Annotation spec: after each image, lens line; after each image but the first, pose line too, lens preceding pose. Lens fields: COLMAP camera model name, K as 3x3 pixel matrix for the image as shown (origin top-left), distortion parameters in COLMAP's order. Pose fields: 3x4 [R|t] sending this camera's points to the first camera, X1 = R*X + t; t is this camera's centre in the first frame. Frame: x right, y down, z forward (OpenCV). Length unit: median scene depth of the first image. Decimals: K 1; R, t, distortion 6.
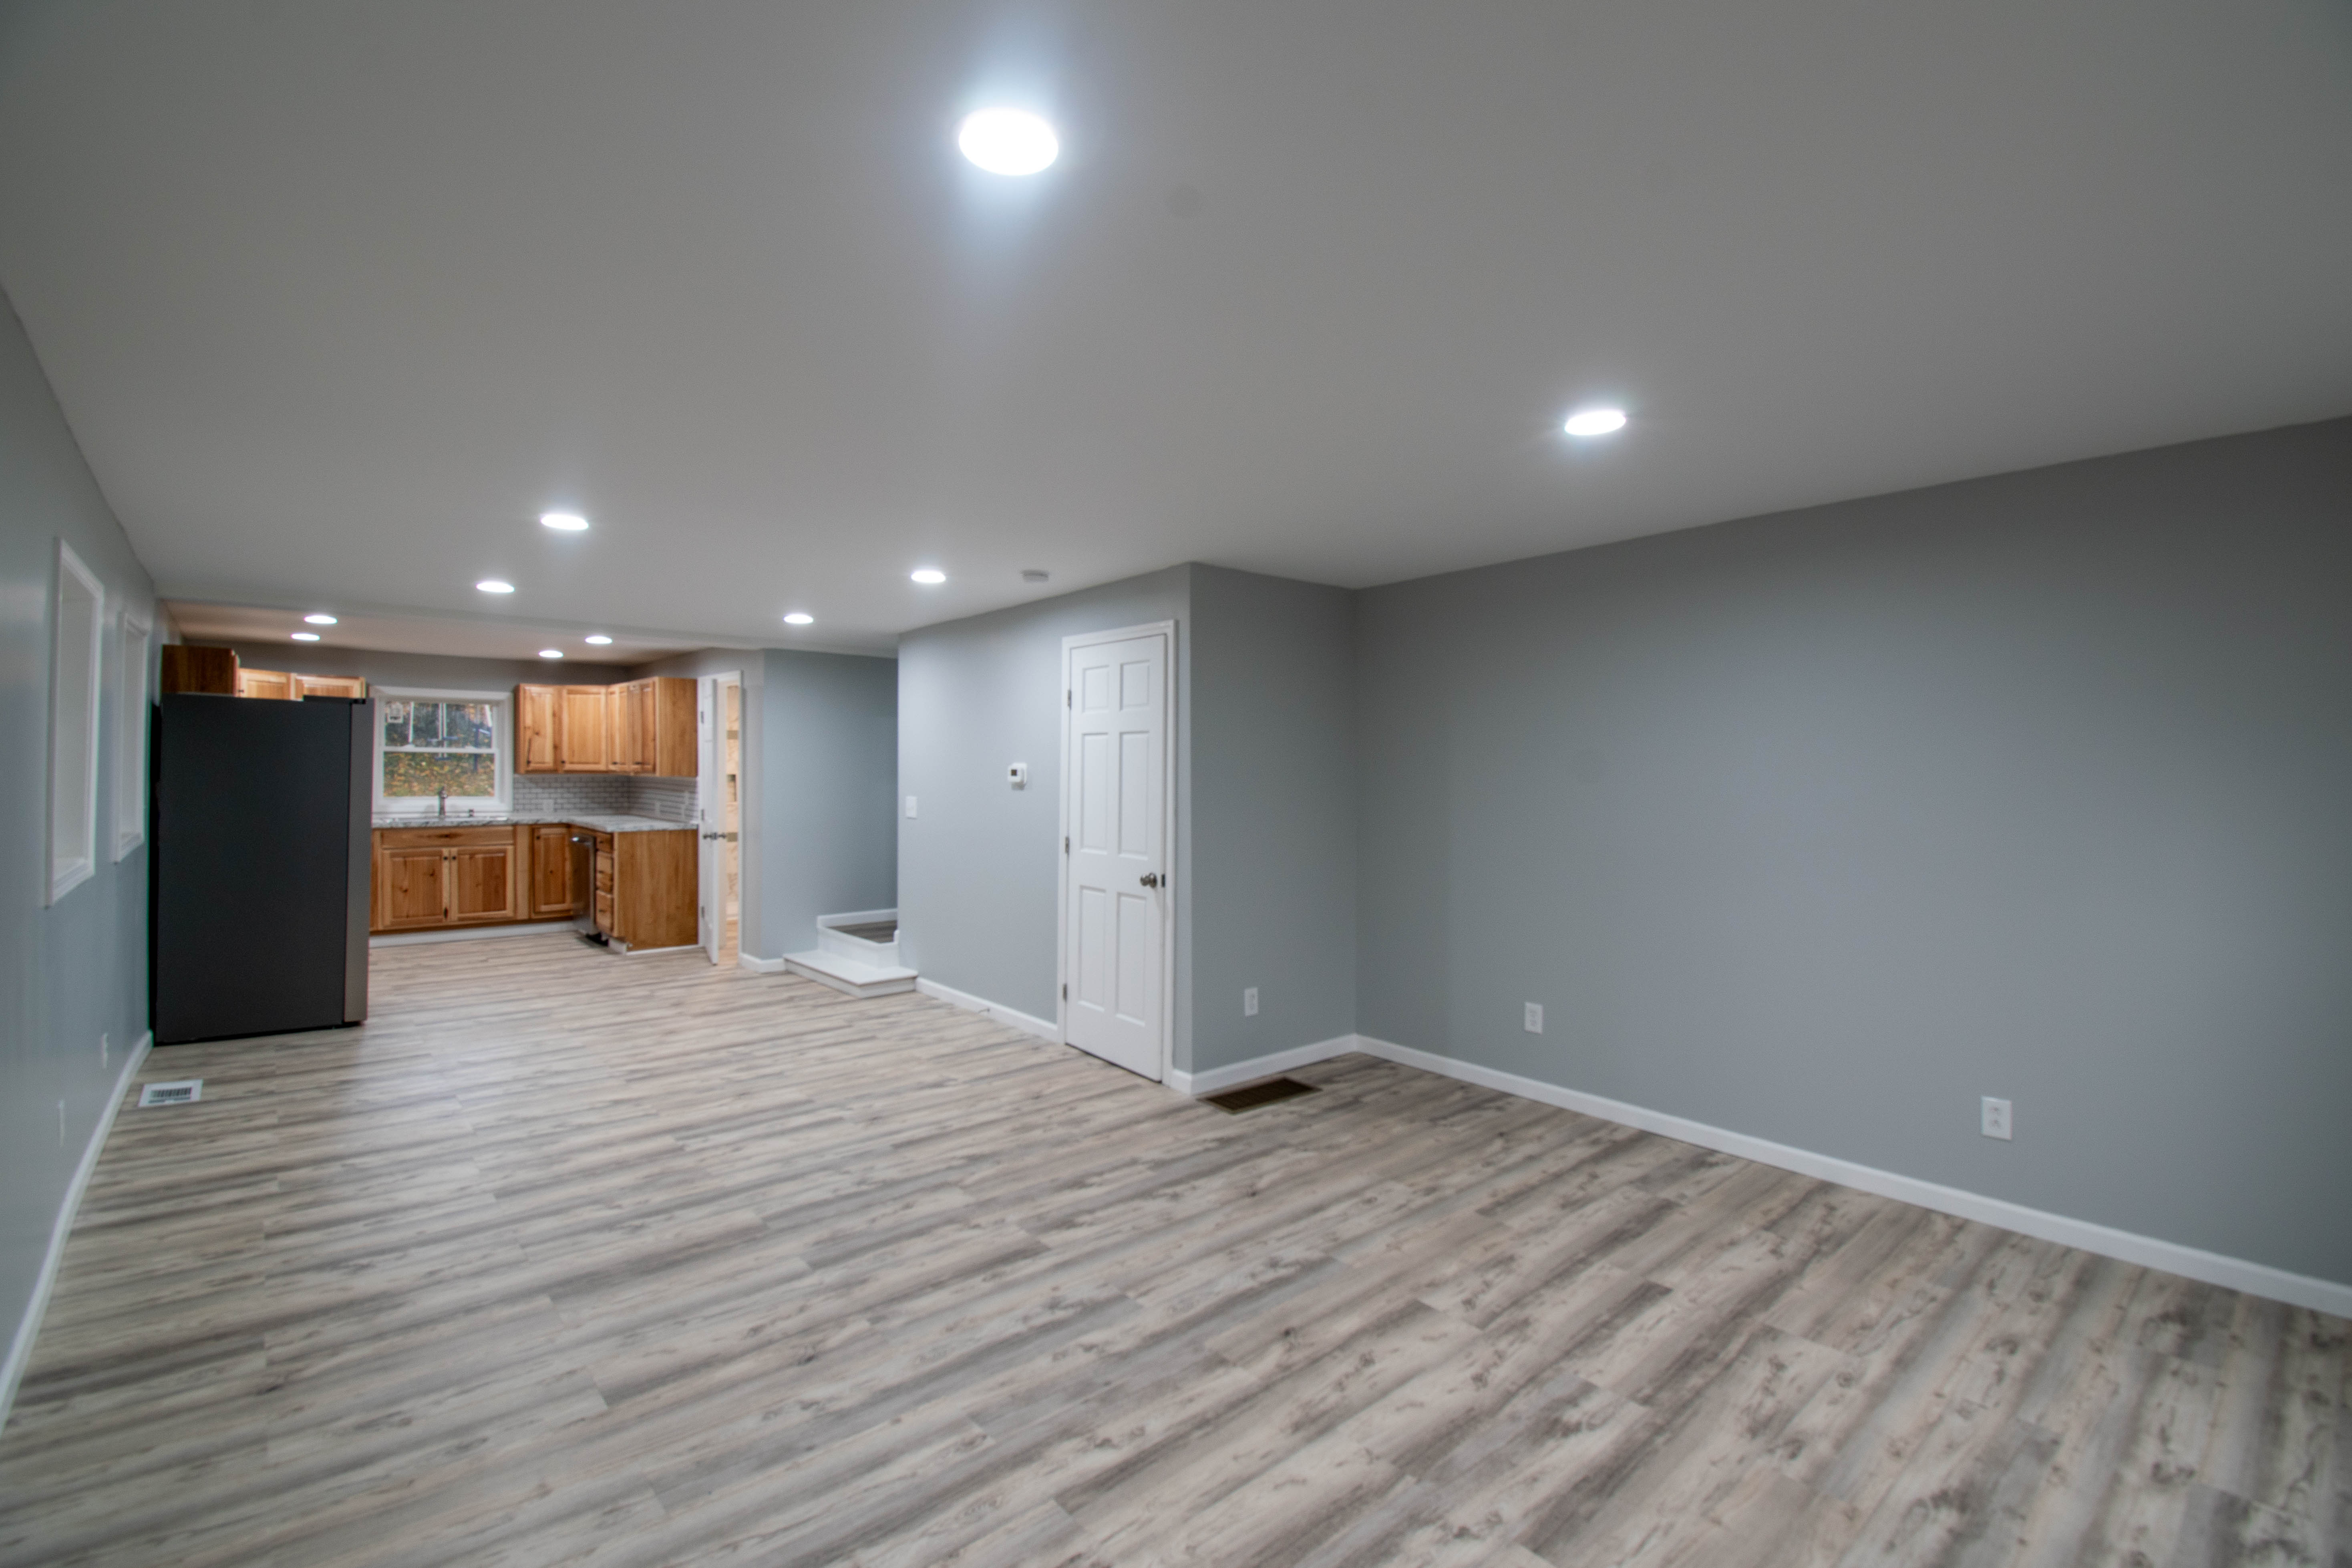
lens RADIAL K [[1048.0, 0, 1179.8], [0, 1048.0, 781.8], [0, 0, 1]] dist [0.022128, -0.027865]
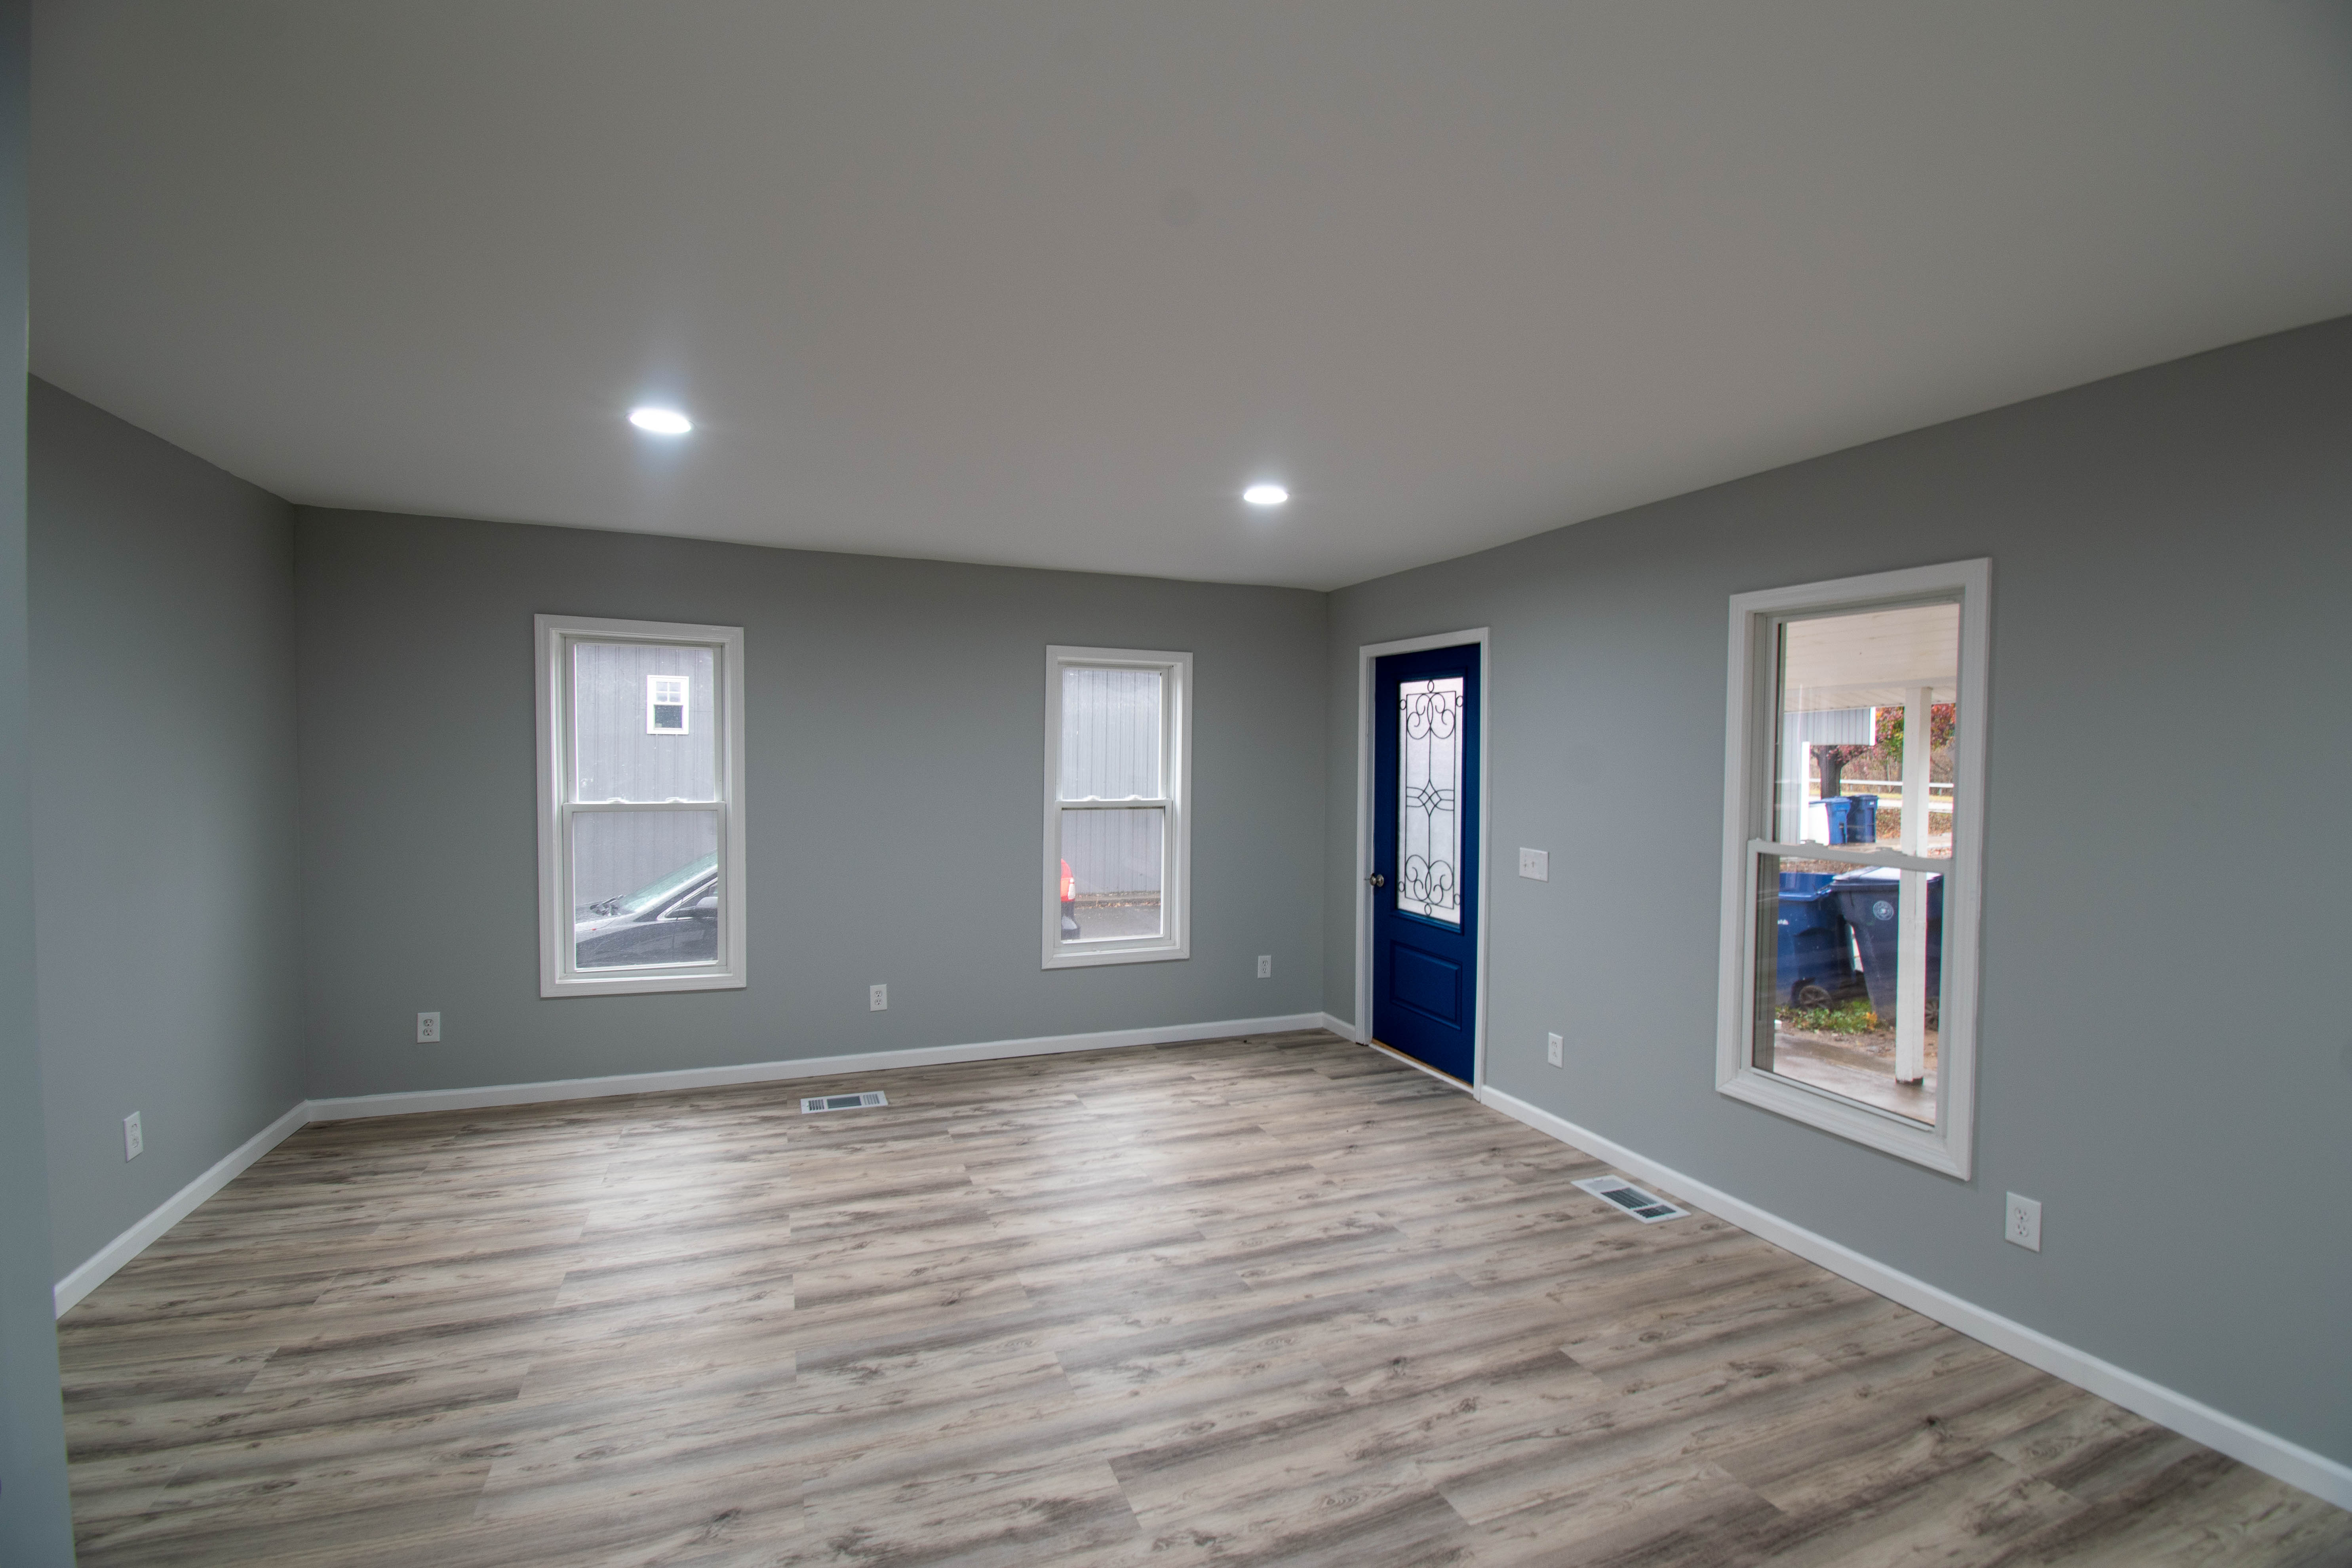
lens RADIAL K [[1038.4, 0, 1183.1], [0, 1038.4, 780.7], [0, 0, 1]] dist [0.020931, -0.027143]
pose [[-0.942710, -0.030479, 0.332219, -0.293989], [-0.019601, 0.999158, 0.036044, -0.028226], [-0.333038, 0.027467, -0.942513, 1.240524]]
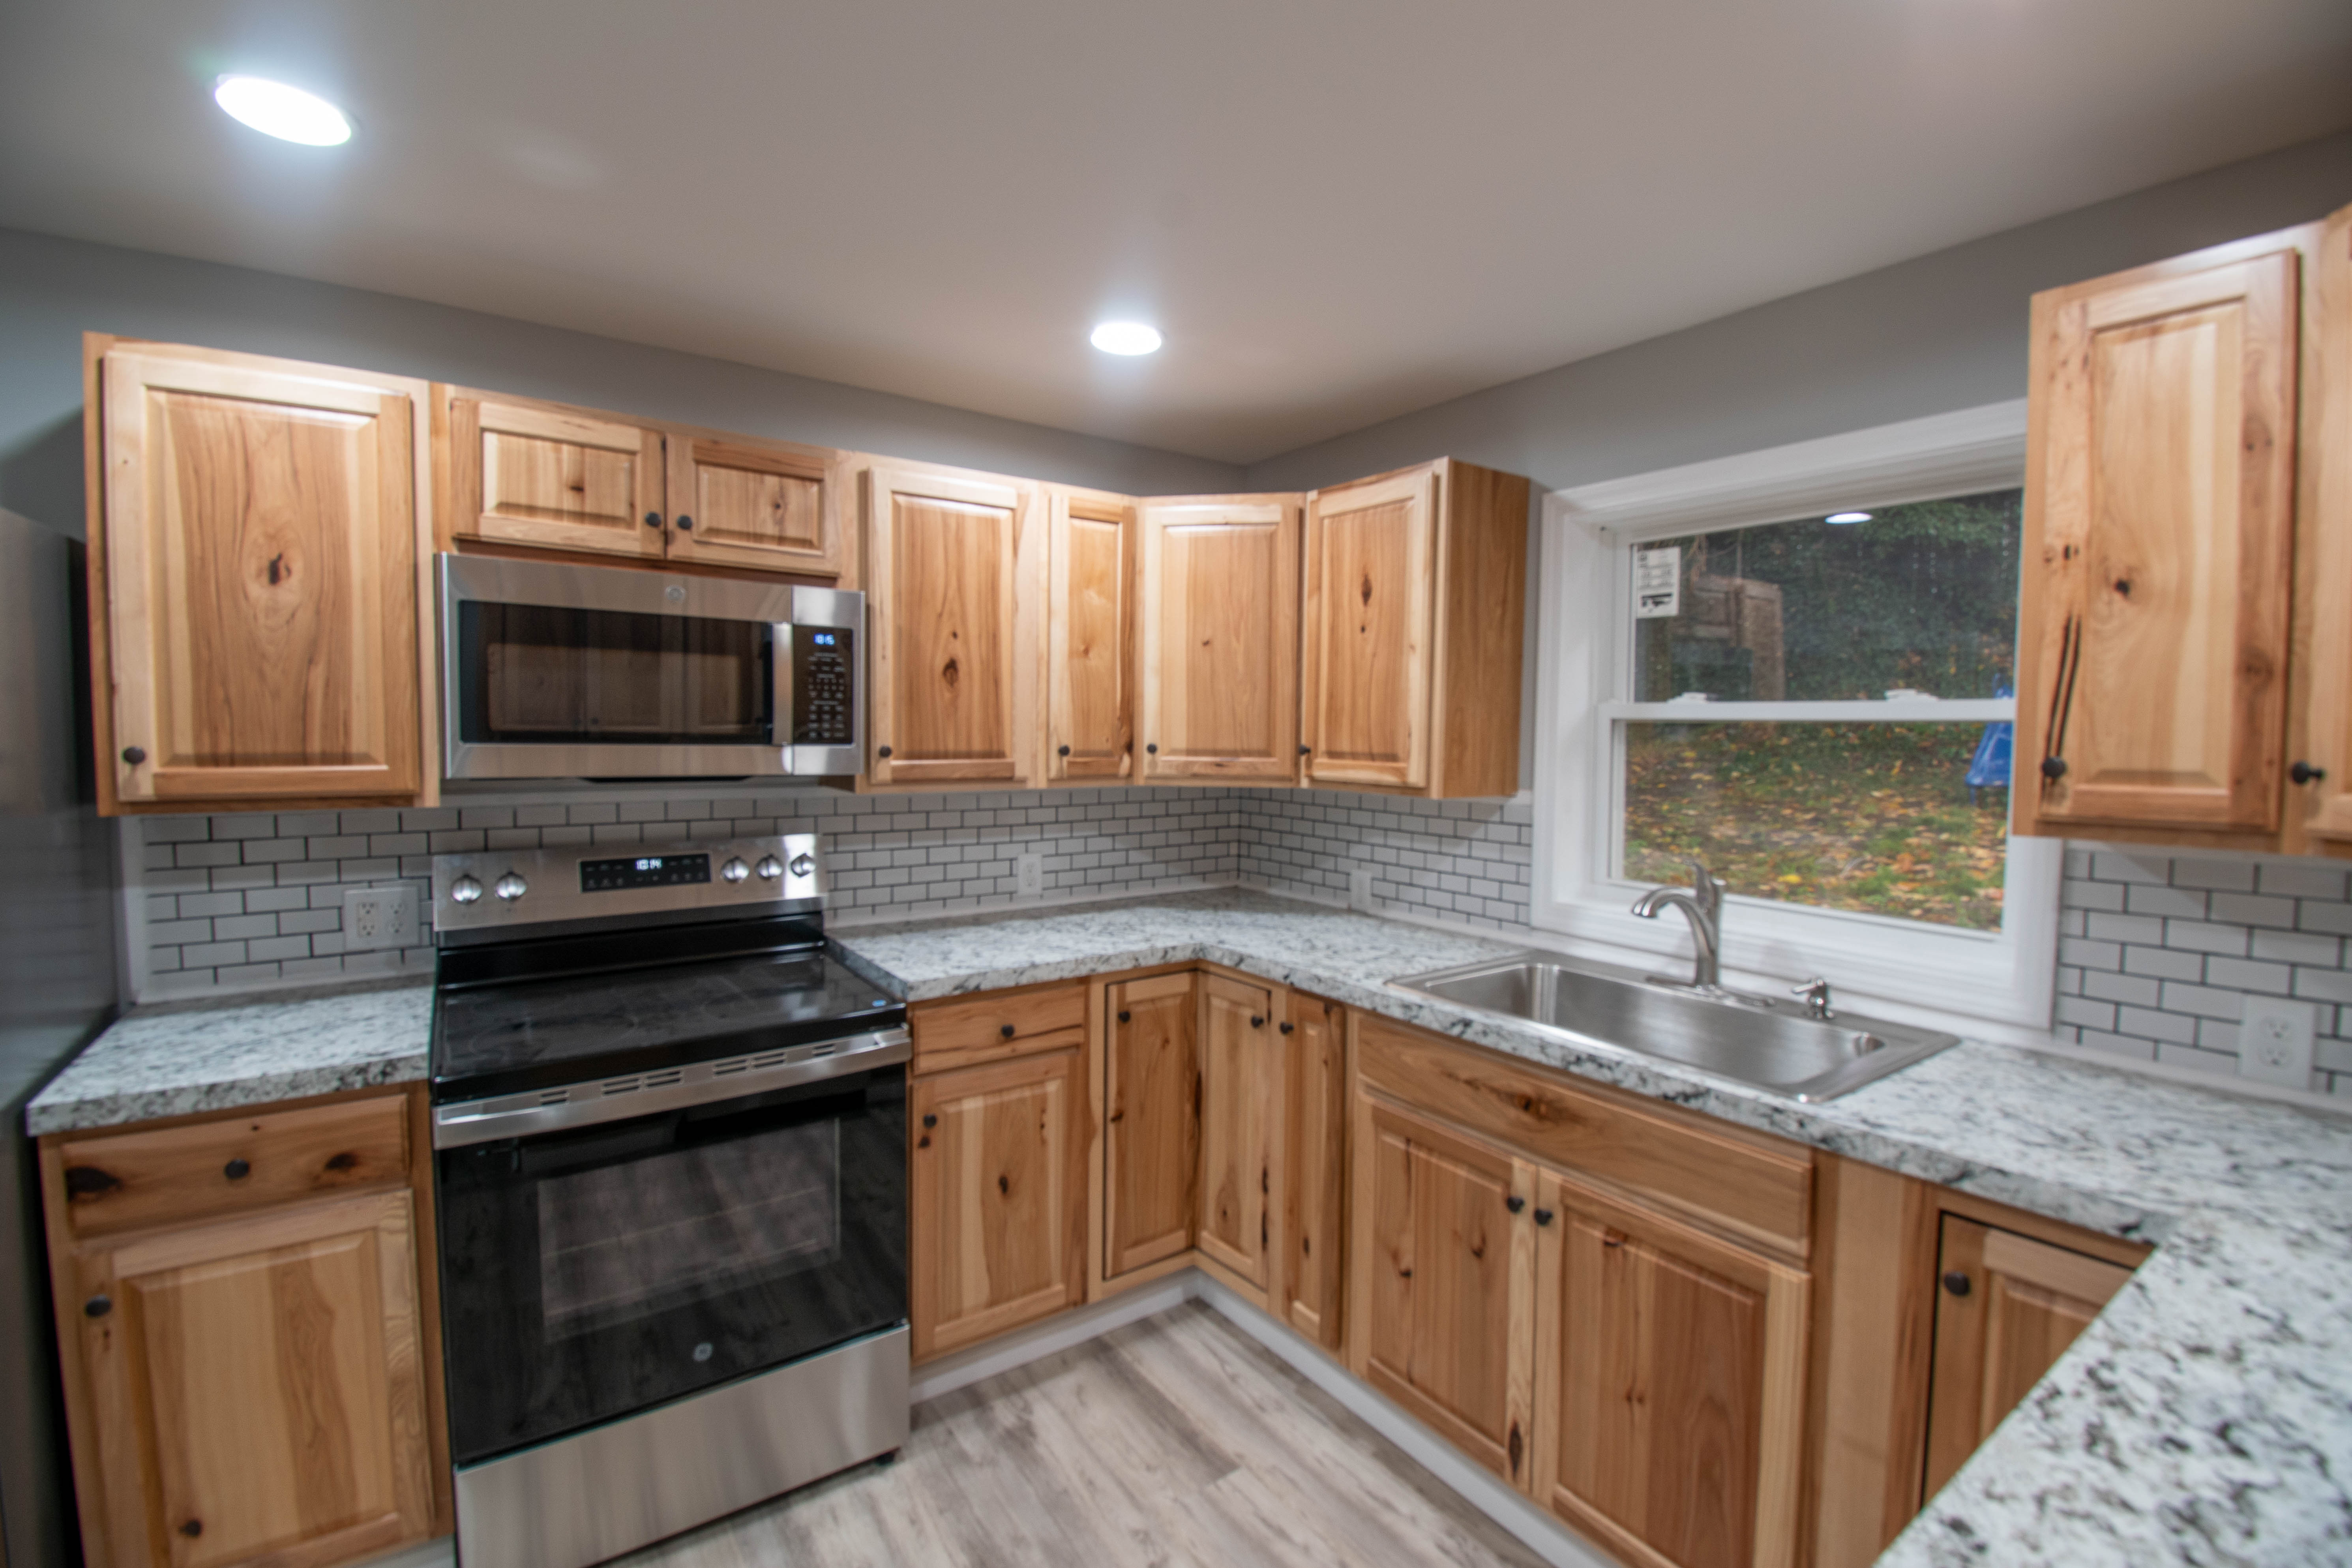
lens RADIAL K [[1032.3, 0, 1179.6], [0, 1032.3, 783.7], [0, 0, 1]] dist [0.017852, -0.025028]
pose [[-0.098809, 0.037386, -0.994404, -0.962486], [-0.026218, 0.998849, 0.040158, -0.042054], [0.994761, 0.030039, -0.097715, 1.897533]]
